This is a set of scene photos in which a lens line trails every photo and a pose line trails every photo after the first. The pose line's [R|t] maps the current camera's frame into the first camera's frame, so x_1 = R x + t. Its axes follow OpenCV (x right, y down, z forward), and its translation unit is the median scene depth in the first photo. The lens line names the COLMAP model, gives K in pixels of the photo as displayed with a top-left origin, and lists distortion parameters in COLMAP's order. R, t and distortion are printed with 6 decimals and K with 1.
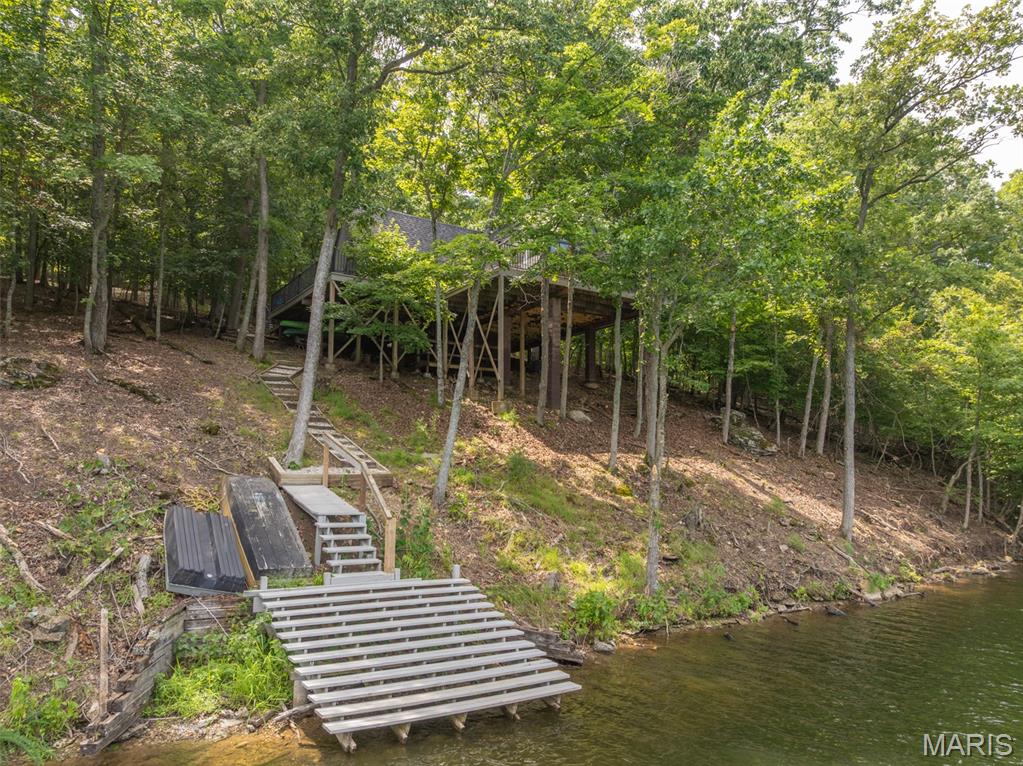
lens RADIAL K [[712.1, 0, 511.8], [0, 712.1, 382.0], [0, 0, 1]] dist [-0.031188, -0.009999]
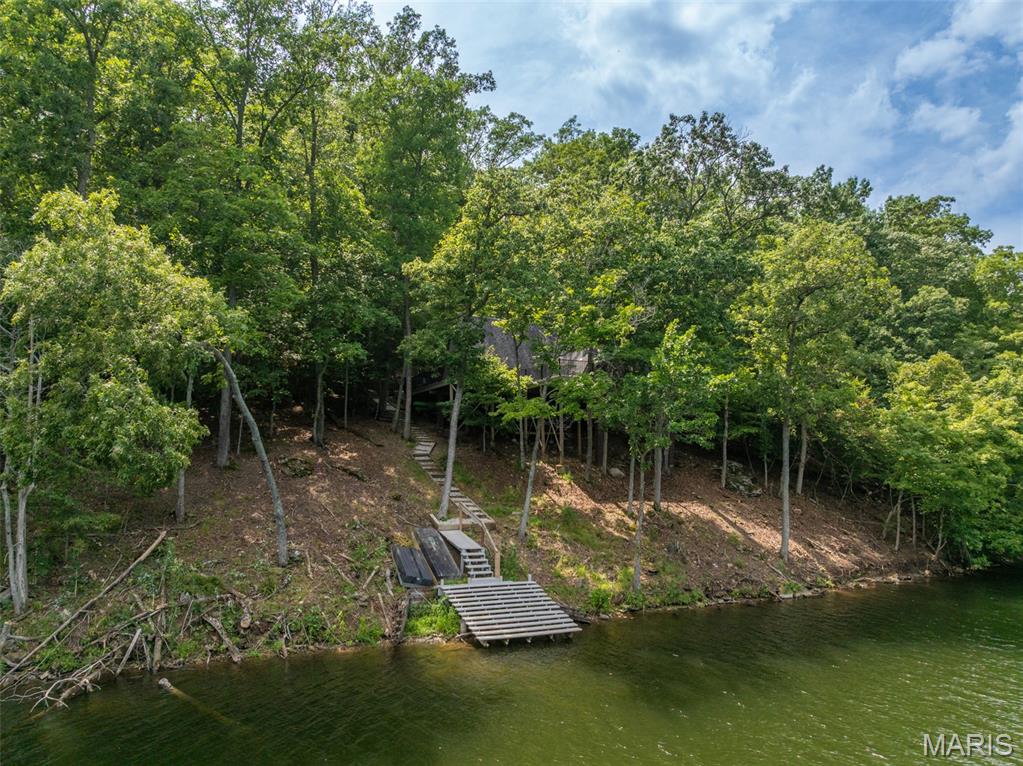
lens RADIAL K [[712.1, 0, 515.4], [0, 712.1, 380.8], [0, 0, 1]] dist [-0.031188, -0.009999]
pose [[0.993066, -0.016445, -0.116405, 0.101132], [0.016296, 0.999865, -0.002234, -0.233181], [0.116426, 0.000321, 0.993199, -0.814693]]
